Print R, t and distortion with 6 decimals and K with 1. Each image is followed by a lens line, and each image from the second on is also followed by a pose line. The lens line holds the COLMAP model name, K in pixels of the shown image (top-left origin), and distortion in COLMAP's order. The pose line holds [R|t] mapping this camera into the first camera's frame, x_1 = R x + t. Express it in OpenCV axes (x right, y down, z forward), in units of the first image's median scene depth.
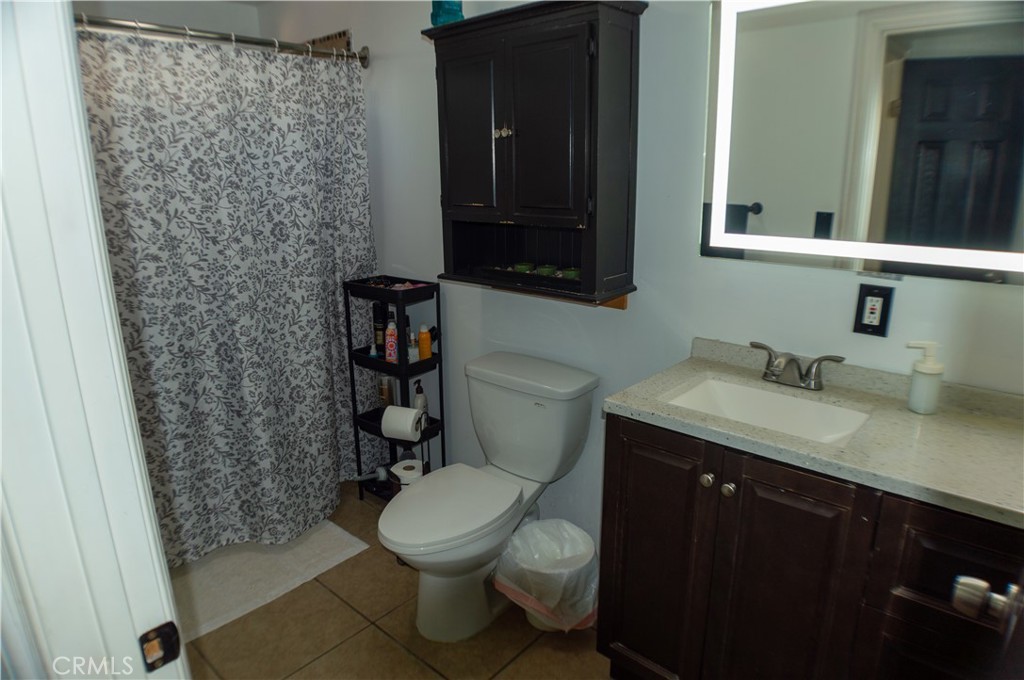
lens RADIAL K [[633.4, 0, 500.0], [0, 633.4, 336.2], [0, 0, 1]] dist [-0.004220, -0.001433]
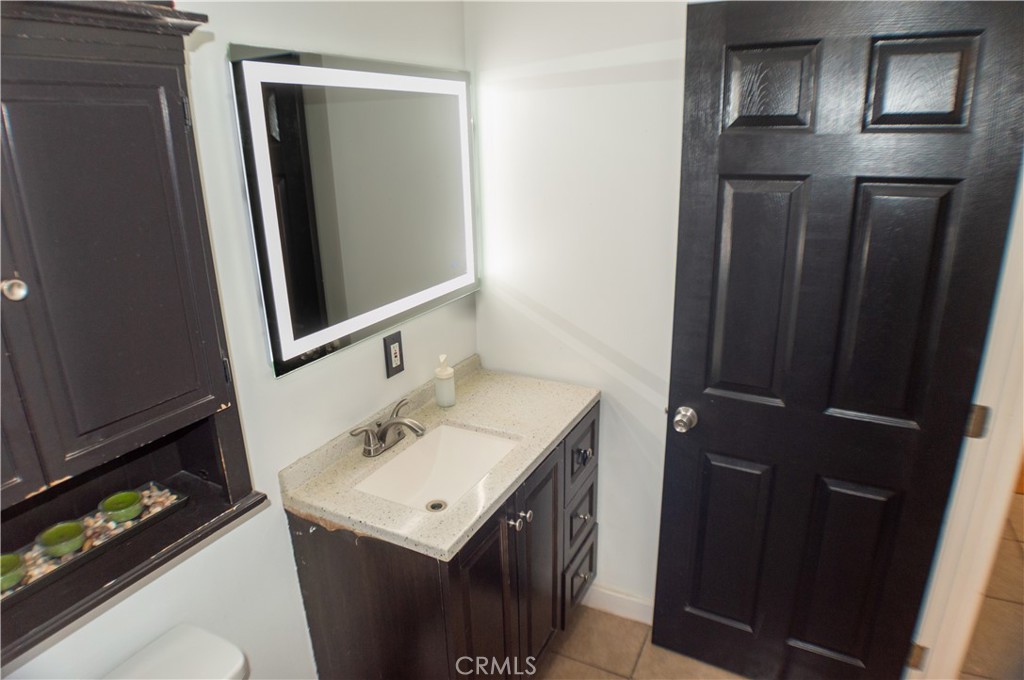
lens RADIAL K [[633.4, 0, 500.0], [0, 633.4, 336.2], [0, 0, 1]] dist [-0.004220, -0.001433]
pose [[-0.225059, -0.294854, 0.928660, -0.553792], [0.282506, 0.892422, 0.351814, -0.431823], [-0.932491, 0.341531, -0.117550, 0.927126]]
